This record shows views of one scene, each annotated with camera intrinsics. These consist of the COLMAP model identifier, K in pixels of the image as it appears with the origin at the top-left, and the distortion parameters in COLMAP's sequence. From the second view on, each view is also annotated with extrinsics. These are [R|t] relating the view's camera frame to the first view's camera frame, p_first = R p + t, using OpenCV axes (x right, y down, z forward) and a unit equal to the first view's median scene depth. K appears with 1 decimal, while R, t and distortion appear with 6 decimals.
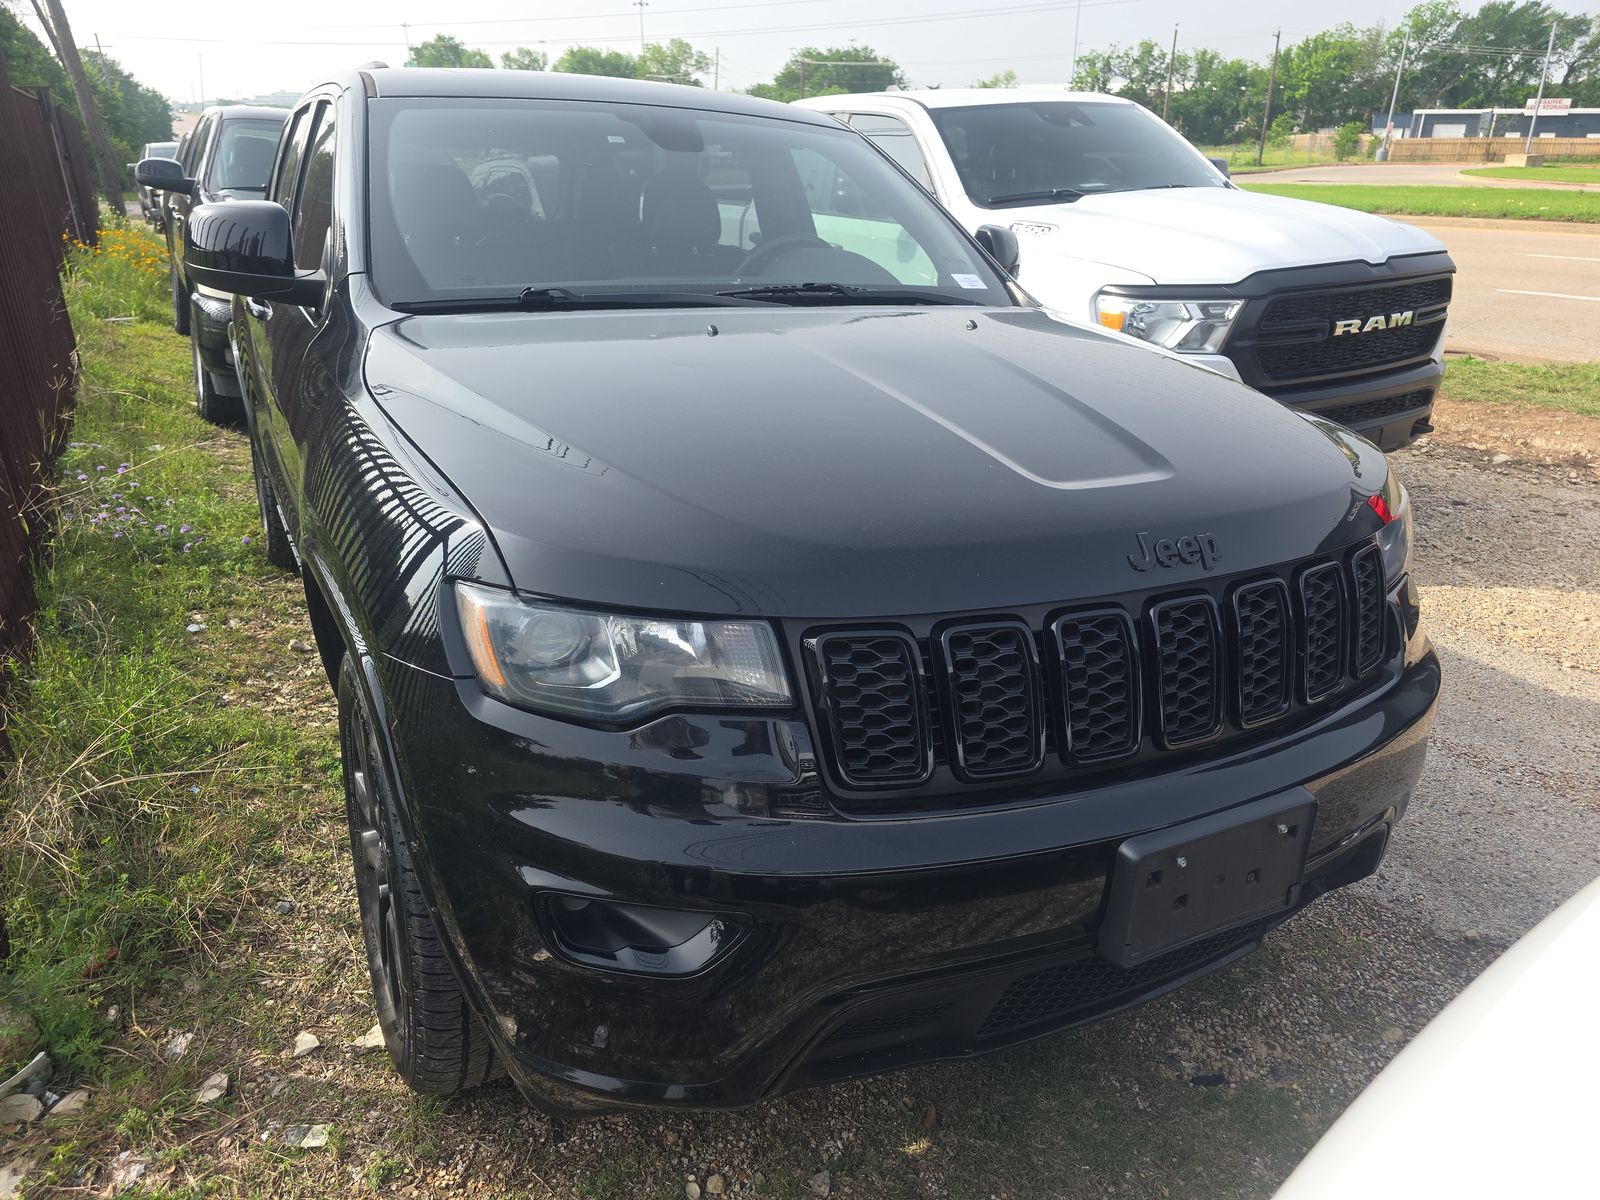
lens RADIAL K [[1075.6, 0, 780.2], [0, 1075.6, 614.1], [0, 0, 1]] dist [0.046979, -0.043984]
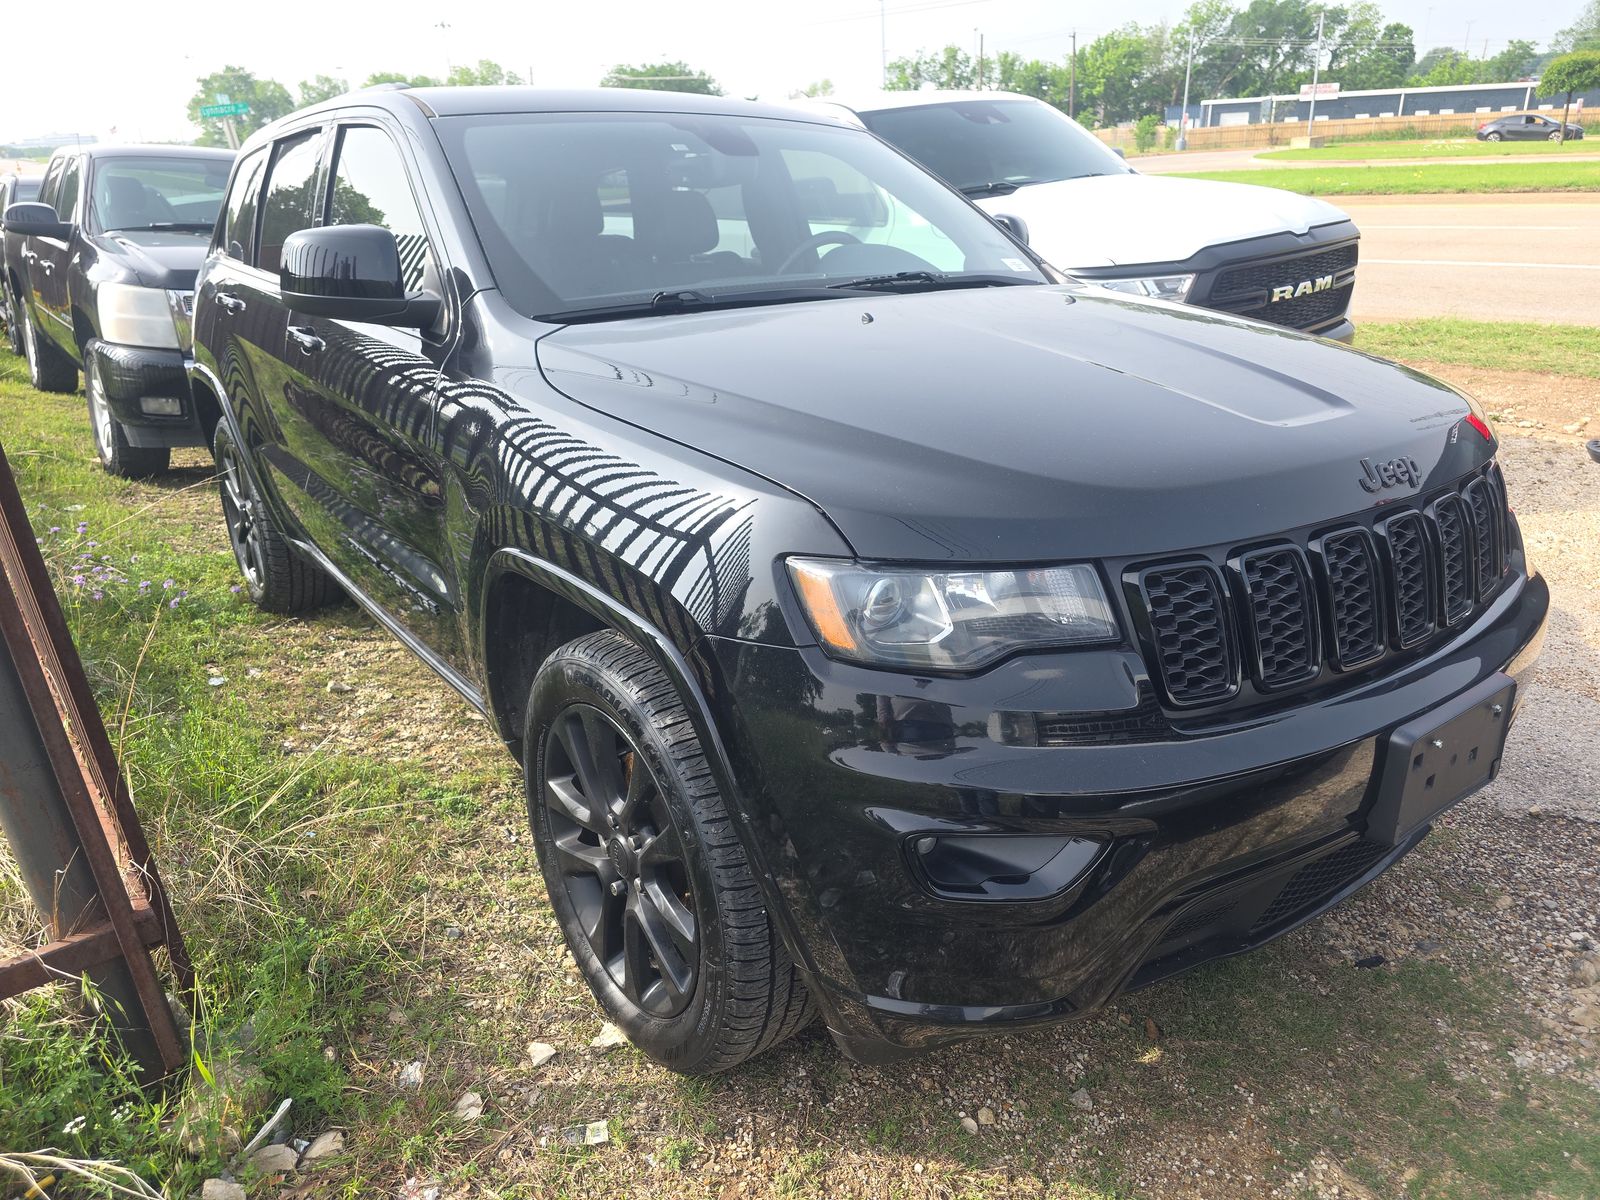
lens RADIAL K [[1079.7, 0, 773.1], [0, 1079.7, 624.2], [0, 0, 1]] dist [0.048847, -0.047785]
pose [[0.986428, -0.103302, 0.127626, -0.160453], [0.103957, 0.994581, 0.001534, 0.011083], [-0.127093, 0.011755, 0.991821, -0.015198]]
